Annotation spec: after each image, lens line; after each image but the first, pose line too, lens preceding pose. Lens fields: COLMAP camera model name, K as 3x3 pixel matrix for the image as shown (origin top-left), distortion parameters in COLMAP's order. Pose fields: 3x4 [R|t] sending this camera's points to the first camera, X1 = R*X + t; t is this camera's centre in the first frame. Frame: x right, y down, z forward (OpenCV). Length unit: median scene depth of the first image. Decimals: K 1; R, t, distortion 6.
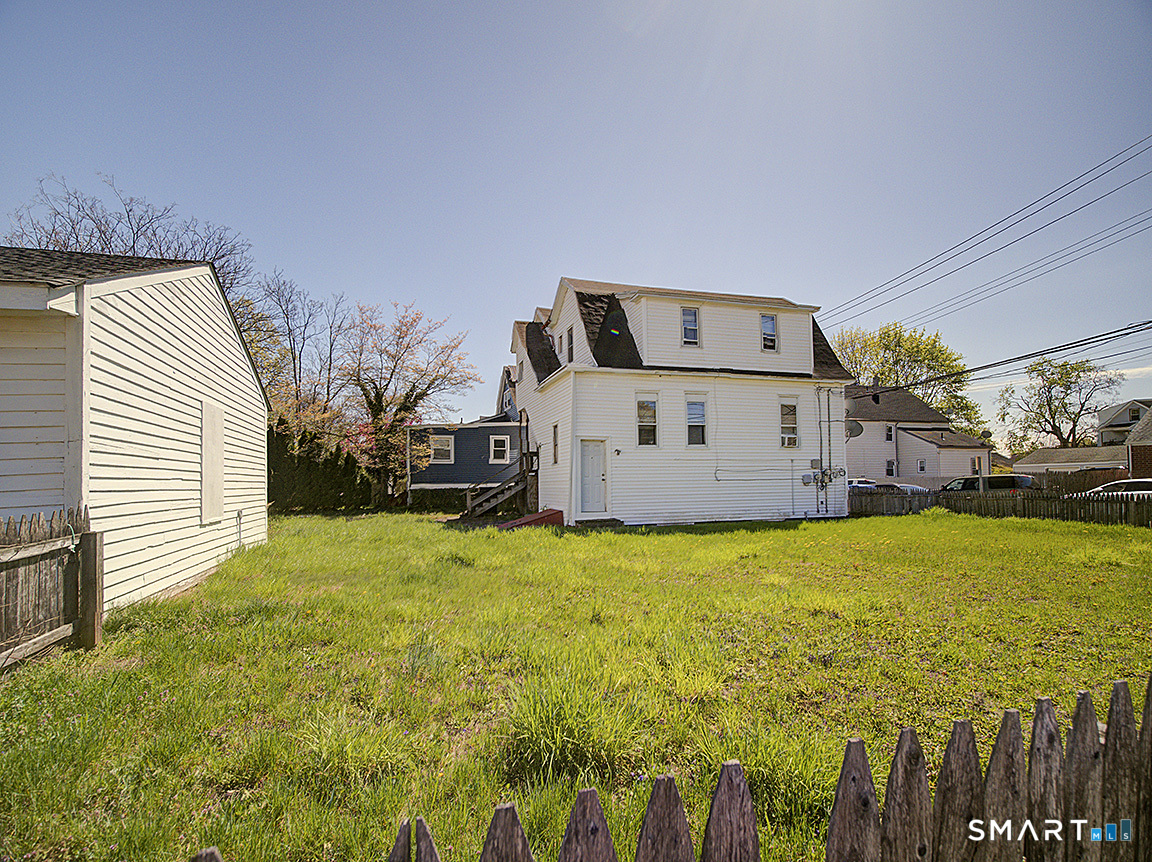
lens RADIAL K [[540.4, 0, 574.7], [0, 540.4, 467.7], [0, 0, 1]] dist [-0.003944, -0.001057]
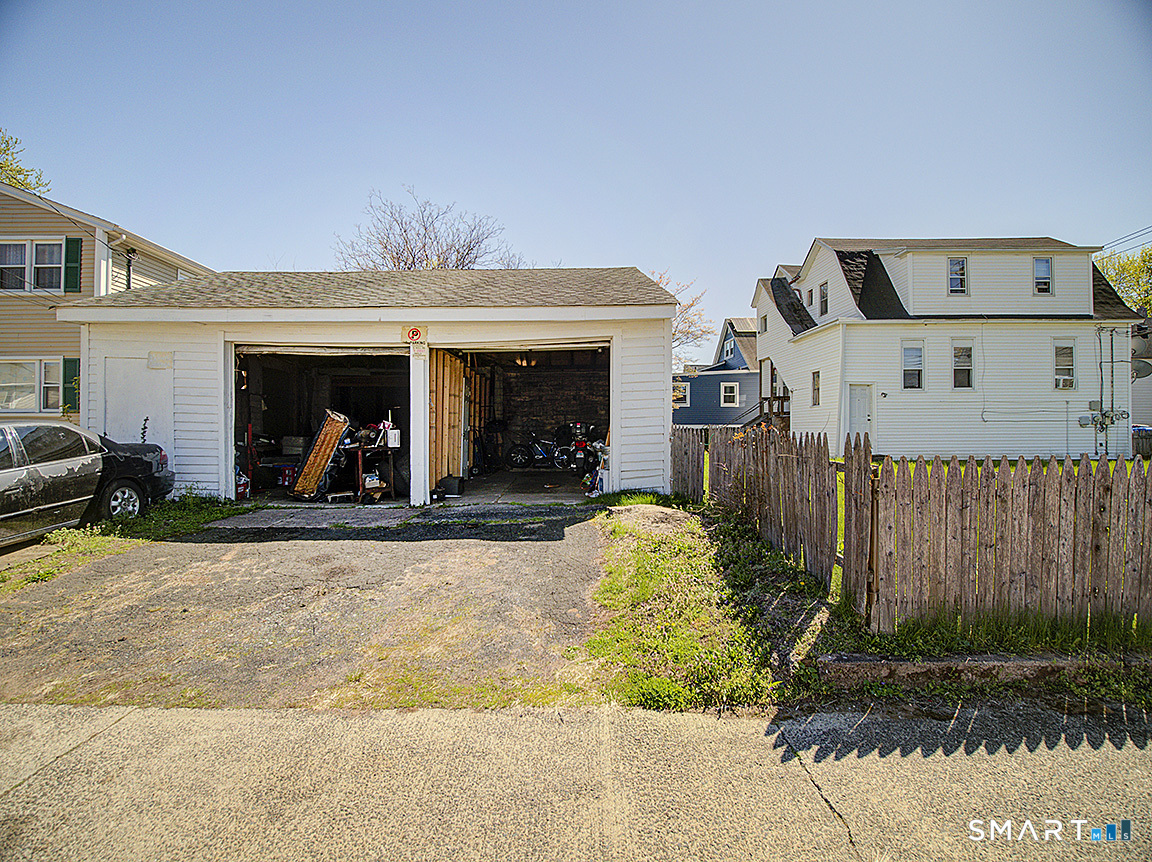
lens RADIAL K [[532.2, 0, 576.0], [0, 532.2, 431.0], [0, 0, 1]] dist [-0.012880, -0.000796]
pose [[0.956905, 0.009626, -0.290242, -0.182889], [-0.000218, 0.999474, 0.032427, 0.008349], [0.290402, -0.030966, 0.956404, -0.198662]]
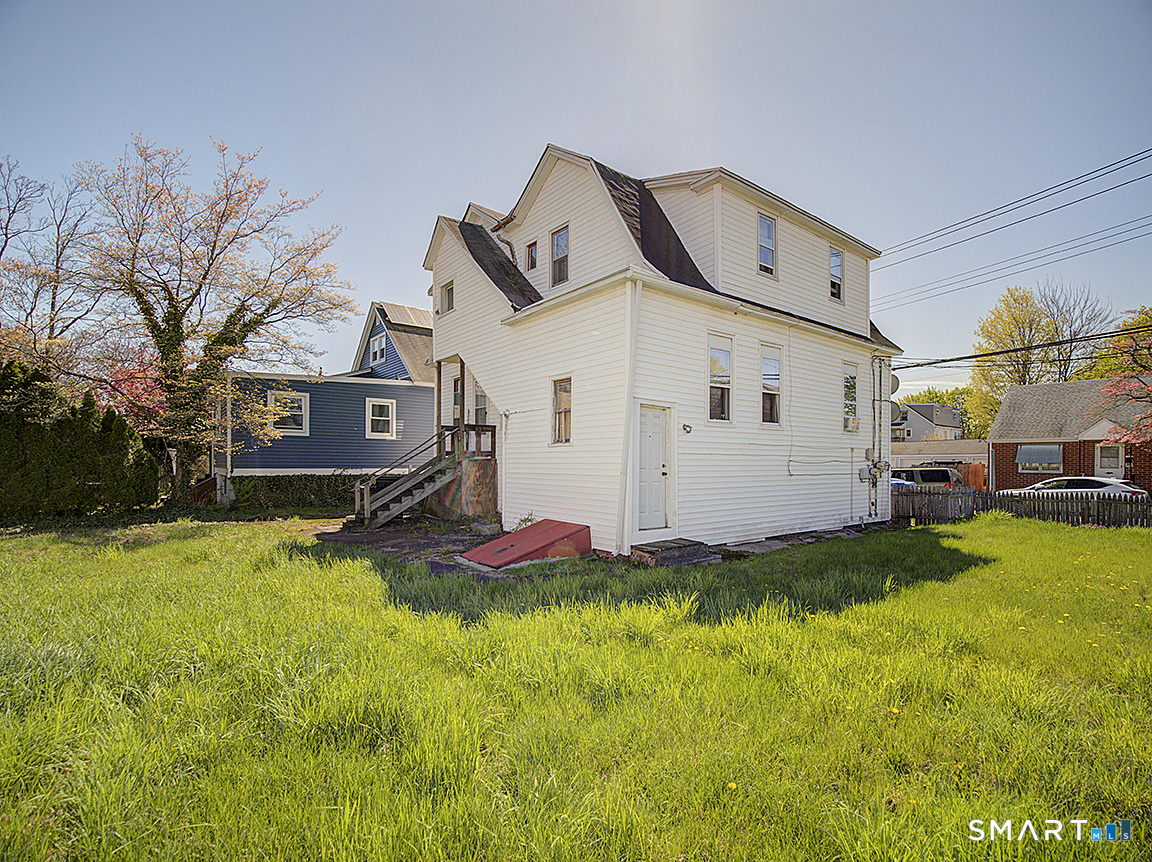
lens RADIAL K [[540.4, 0, 574.7], [0, 540.4, 467.7], [0, 0, 1]] dist [-0.003944, -0.001057]
pose [[0.937407, 0.016181, 0.347858, -0.215779], [-0.028722, 0.999109, 0.030926, -0.000291], [-0.347048, -0.038981, 0.937037, 0.413666]]
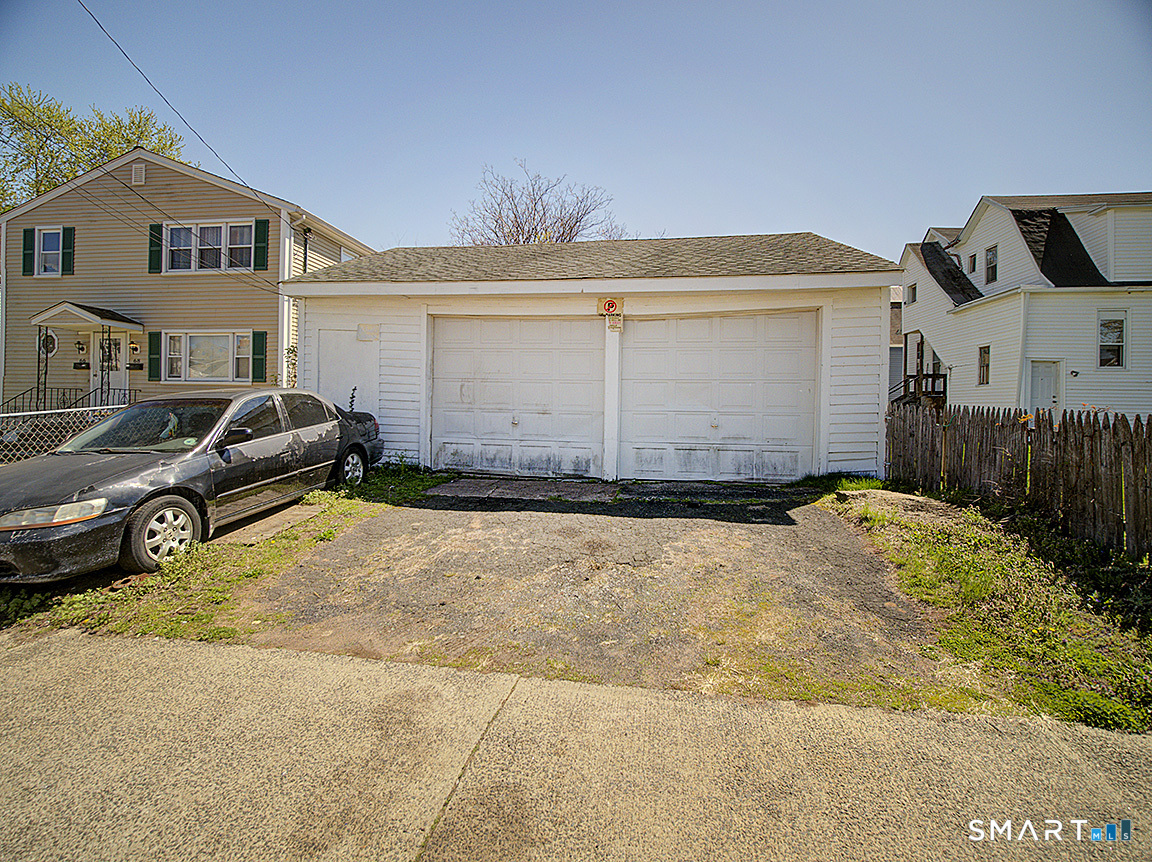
lens RADIAL K [[544.4, 0, 579.2], [0, 544.4, 409.2], [0, 0, 1]] dist [-0.013313, -0.000376]
pose [[0.901641, 0.029471, -0.431480, -0.264098], [-0.014508, 0.999175, 0.037930, 0.009803], [0.432242, -0.027940, 0.901325, -0.223878]]
